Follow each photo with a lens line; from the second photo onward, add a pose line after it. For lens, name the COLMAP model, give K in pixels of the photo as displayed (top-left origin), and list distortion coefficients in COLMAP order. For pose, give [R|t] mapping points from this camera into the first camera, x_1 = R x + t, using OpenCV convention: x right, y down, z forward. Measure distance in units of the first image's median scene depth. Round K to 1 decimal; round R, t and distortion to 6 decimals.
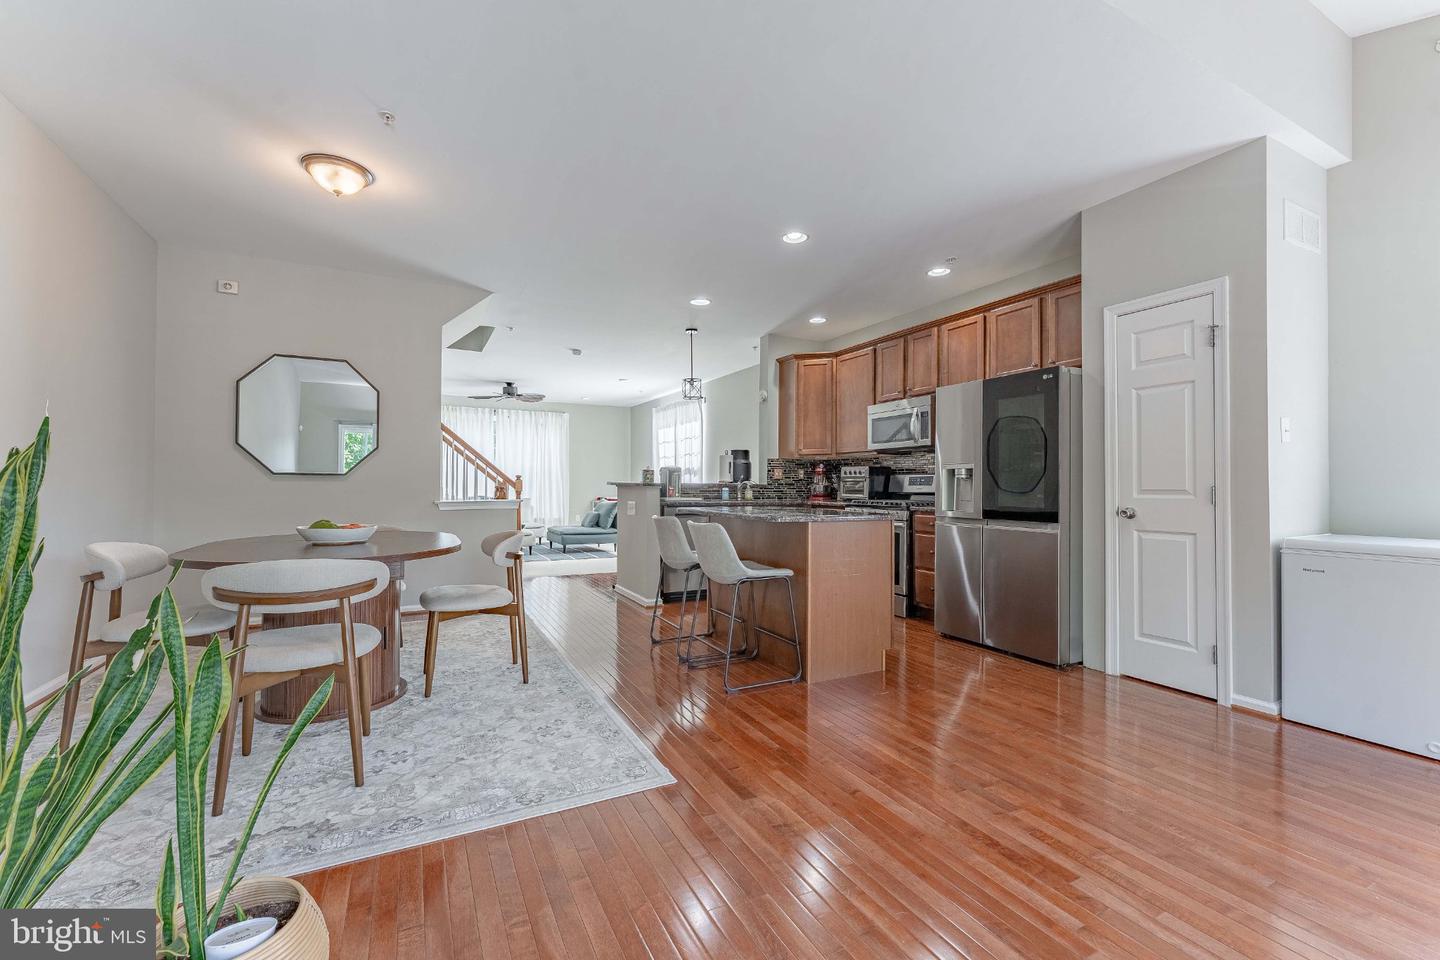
lens RADIAL K [[578.7, 0, 708.5], [0, 578.7, 472.2], [0, 0, 1]] dist [0.010288, -0.000081]
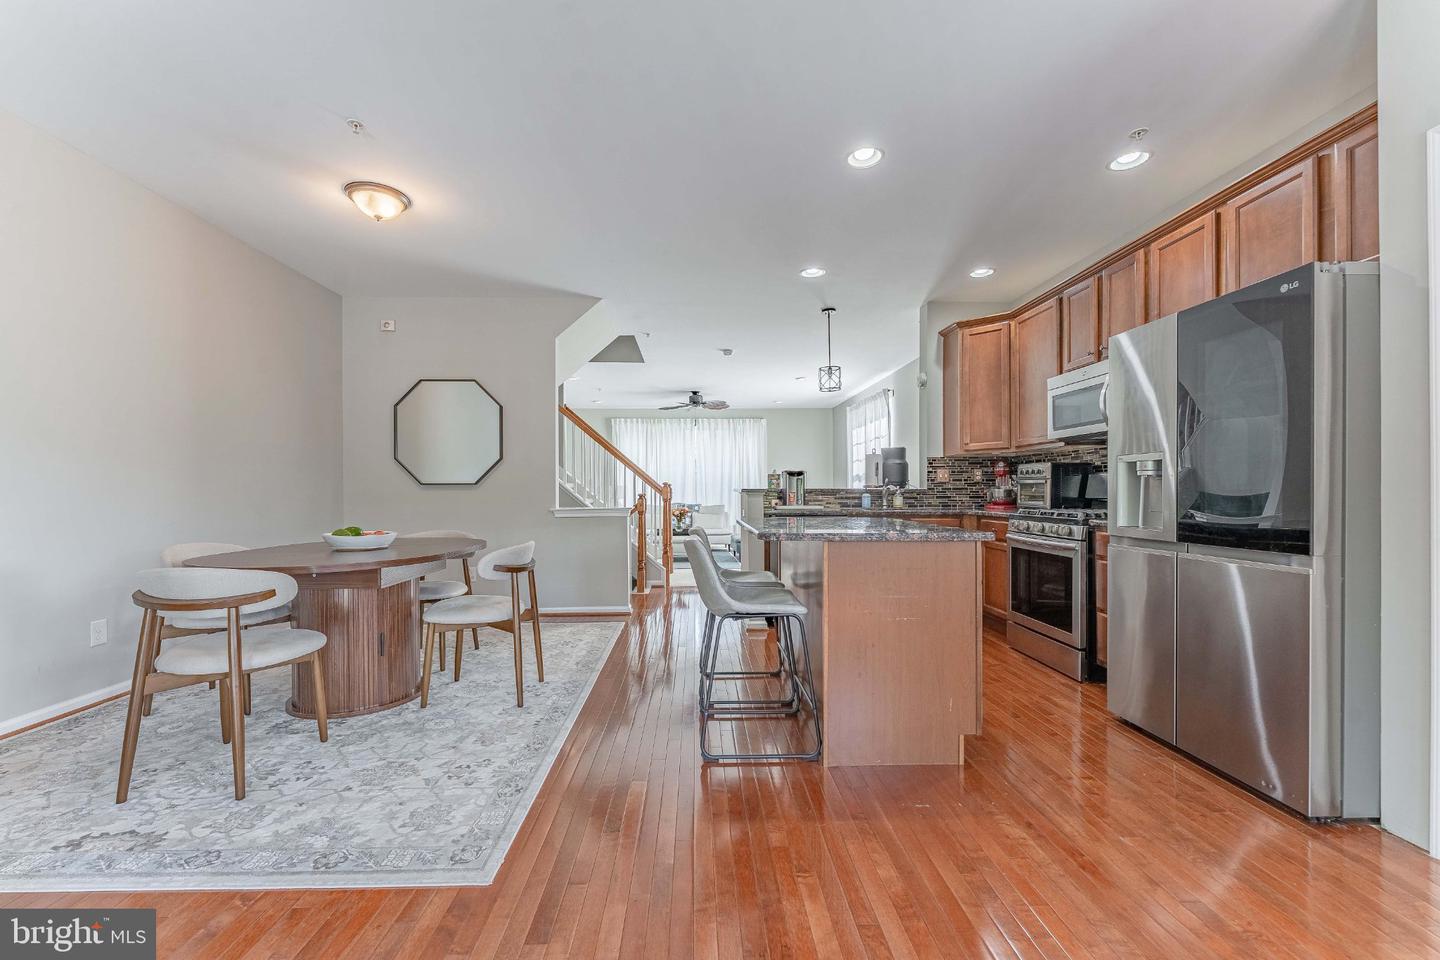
lens RADIAL K [[577.9, 0, 714.9], [0, 577.9, 484.8], [0, 0, 1]] dist [0.001515, 0.000086]
pose [[0.905169, -0.013503, -0.424837, 0.206517], [0.017681, 0.999826, 0.005893, 0.006012], [0.424683, -0.012845, 0.905251, 0.173686]]
